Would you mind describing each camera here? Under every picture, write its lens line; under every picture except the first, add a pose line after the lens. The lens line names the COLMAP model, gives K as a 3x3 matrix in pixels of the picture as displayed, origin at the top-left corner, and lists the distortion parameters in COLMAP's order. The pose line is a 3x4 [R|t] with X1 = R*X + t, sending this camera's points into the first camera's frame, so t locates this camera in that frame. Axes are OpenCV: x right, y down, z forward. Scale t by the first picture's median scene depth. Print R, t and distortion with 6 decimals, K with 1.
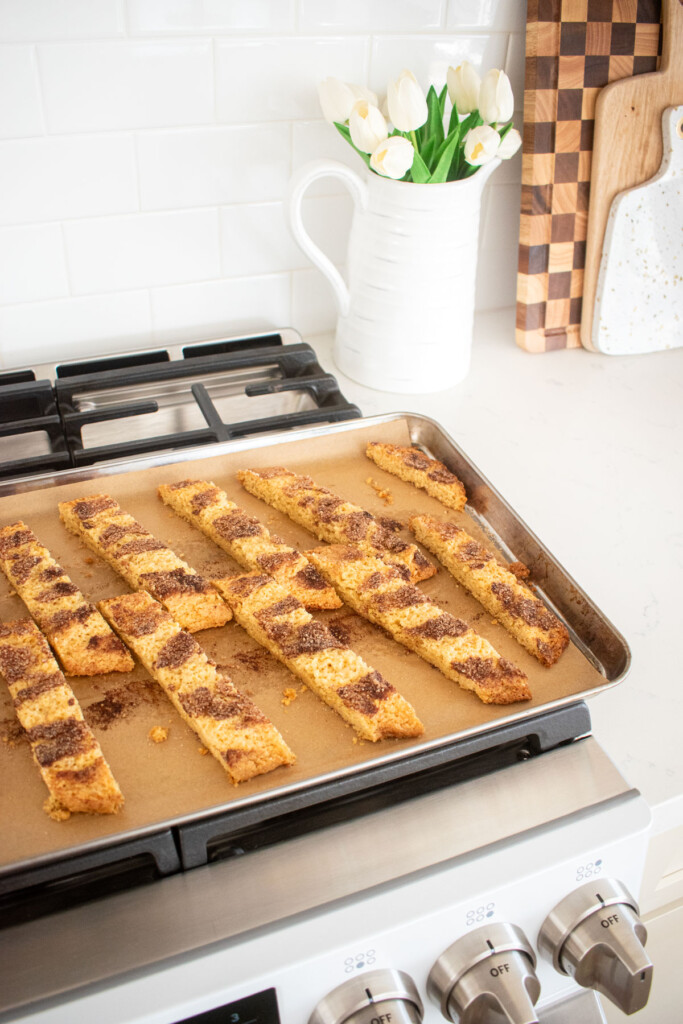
lens RADIAL K [[895.4, 0, 341.5], [0, 895.4, 512.0], [0, 0, 1]] dist [-0.077798, 0.005083]
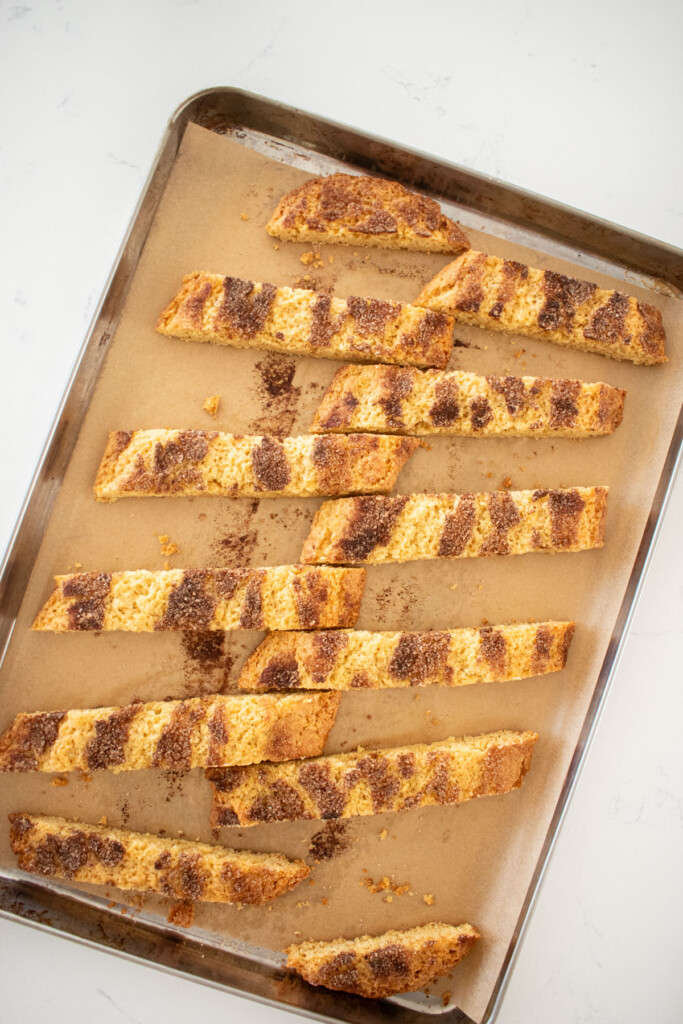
lens RADIAL K [[895.4, 0, 341.5], [0, 895.4, 512.0], [0, 0, 1]] dist [-0.077798, 0.005083]
pose [[-0.643837, 0.757002, -0.111454, -0.027121], [-0.531918, -0.338095, 0.776373, -0.158312], [0.550034, 0.559142, 0.620341, 0.146864]]
